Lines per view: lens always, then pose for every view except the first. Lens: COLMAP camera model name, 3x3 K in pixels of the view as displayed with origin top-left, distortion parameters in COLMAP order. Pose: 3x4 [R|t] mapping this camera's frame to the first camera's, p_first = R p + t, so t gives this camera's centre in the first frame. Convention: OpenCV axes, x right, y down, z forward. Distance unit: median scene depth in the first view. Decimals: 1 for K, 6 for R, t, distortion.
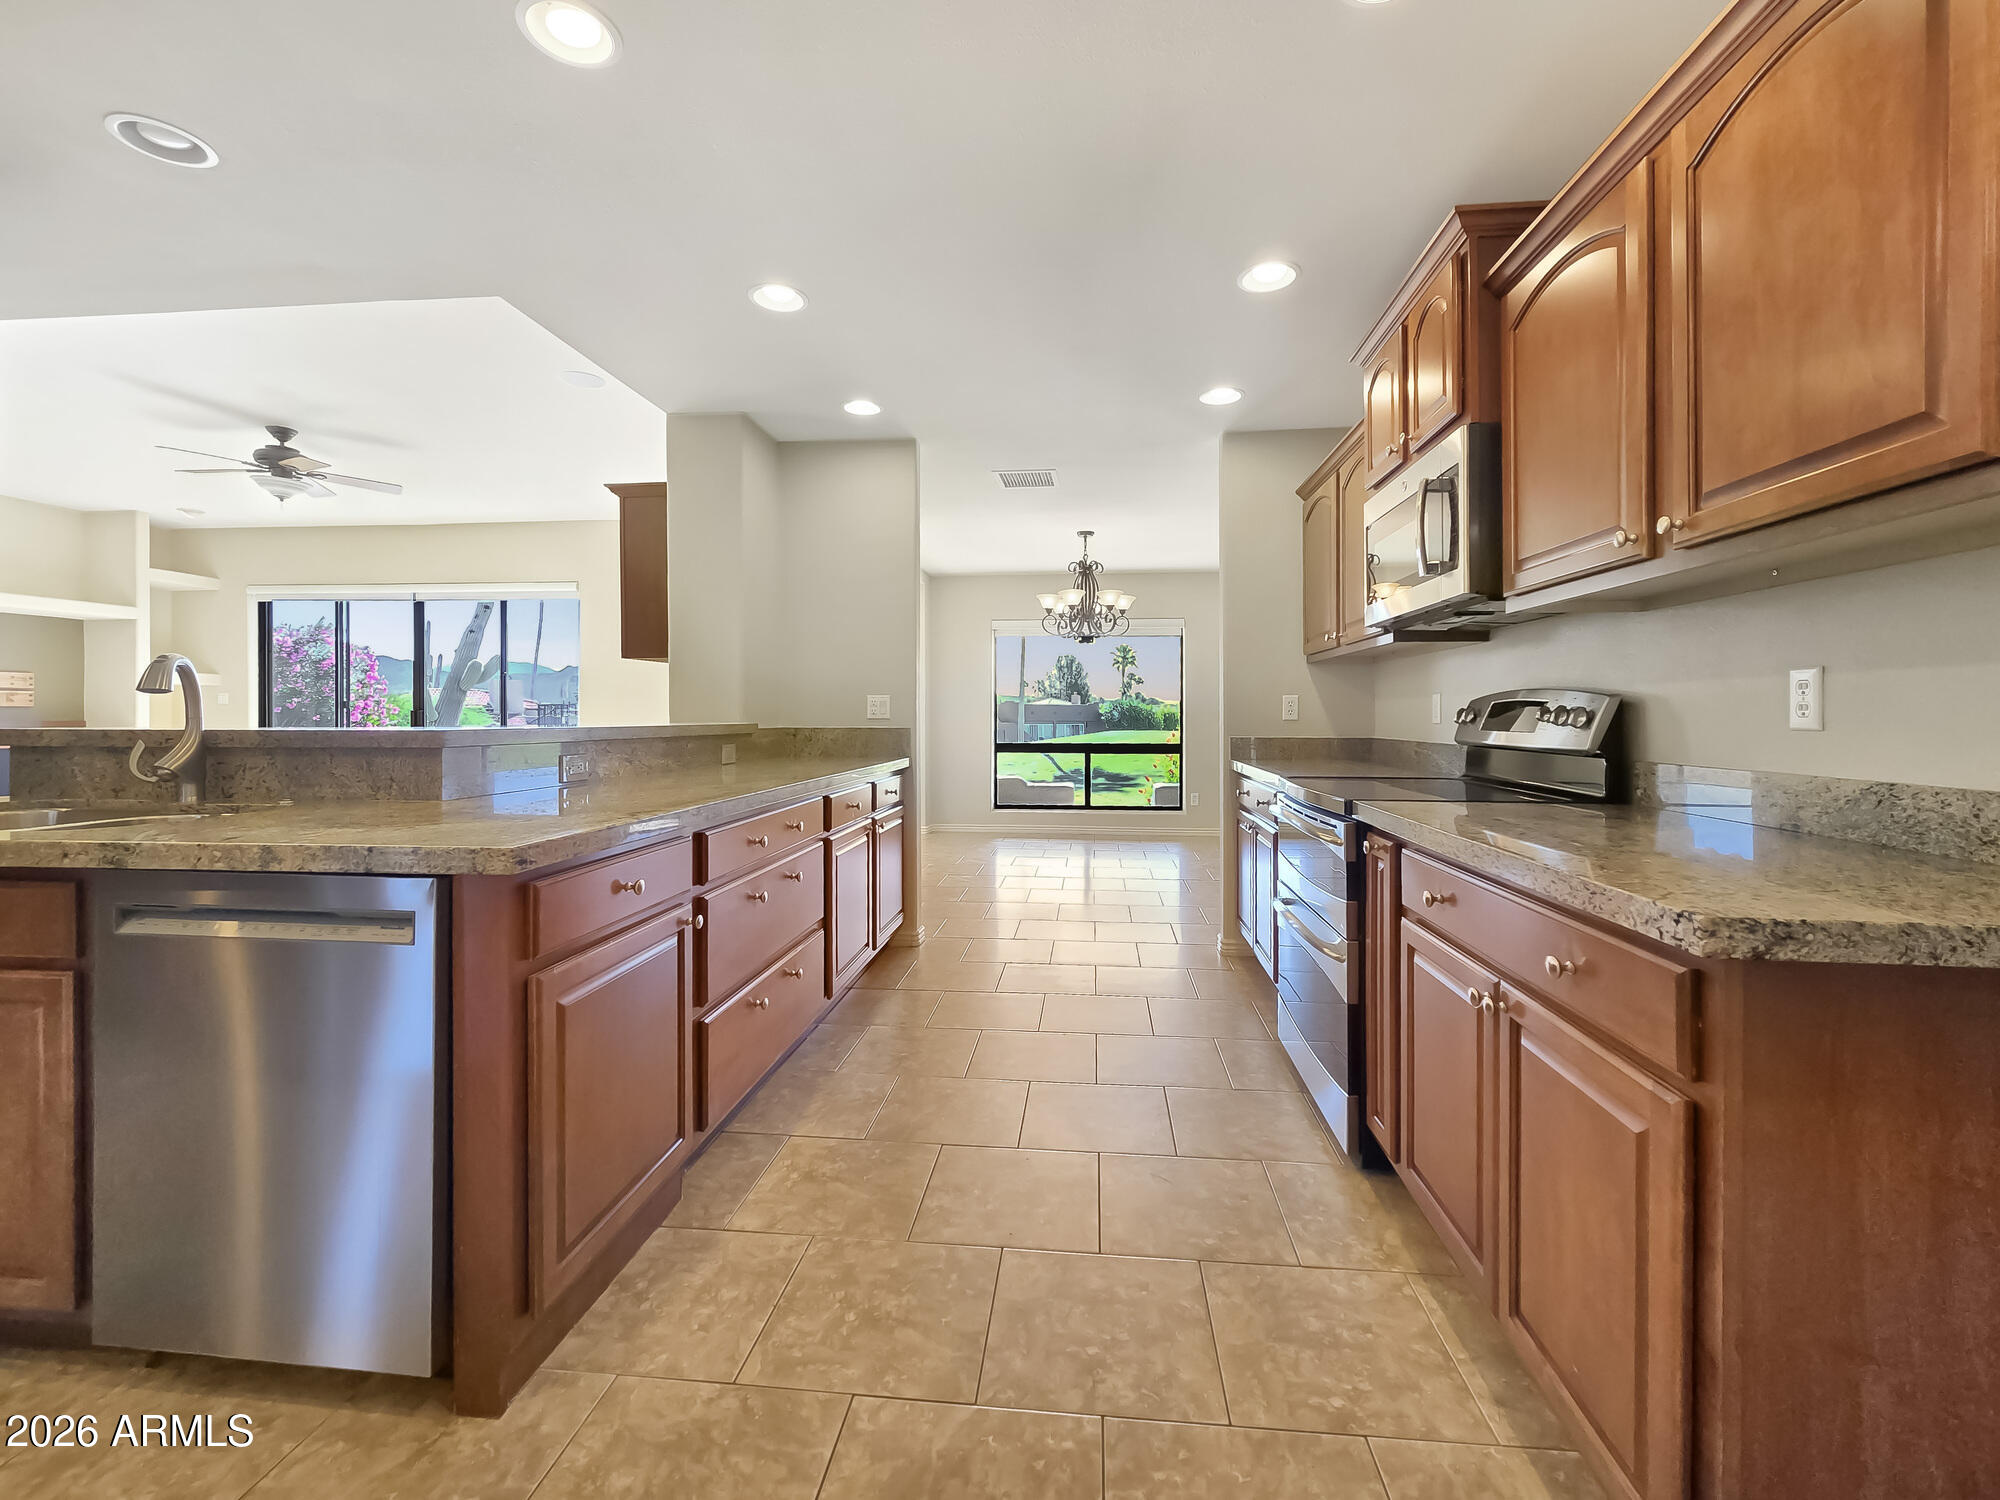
lens RADIAL K [[825.2, 0, 1037.5], [0, 825.2, 710.1], [0, 0, 1]] dist [0.013399, 0.001317]
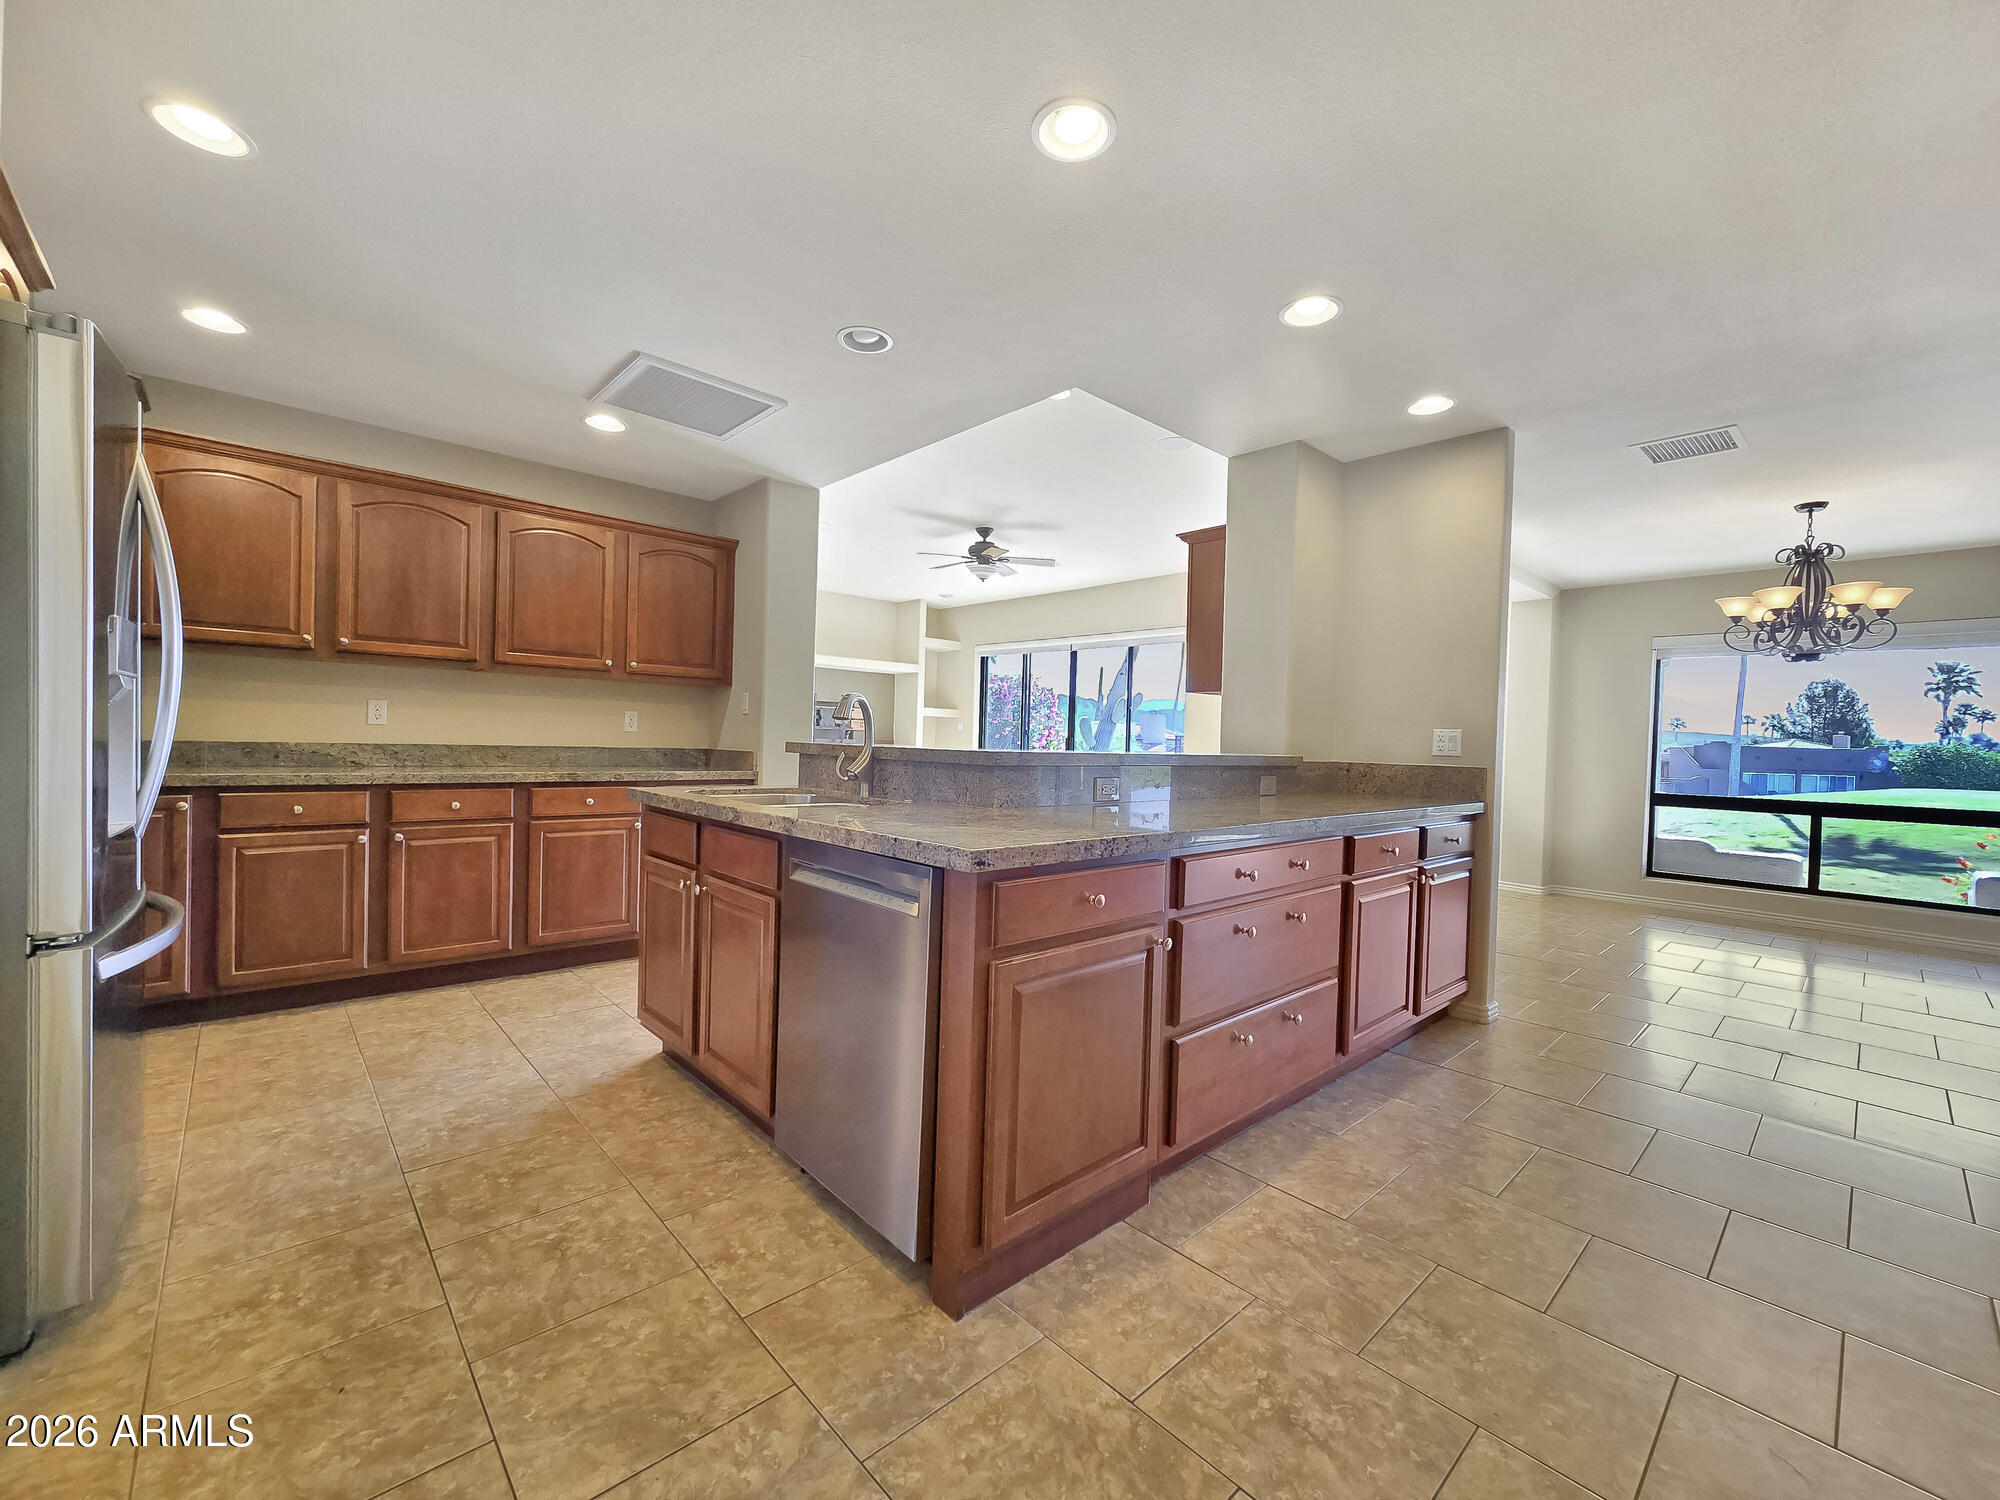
lens RADIAL K [[825.2, 0, 1043.7], [0, 825.2, 748.5], [0, 0, 1]] dist [0.013399, 0.001317]
pose [[0.757138, 0.028109, -0.652650, 0.094575], [-0.024721, 0.999591, 0.014373, 0.000375], [0.652787, 0.005252, 0.757524, 0.078546]]
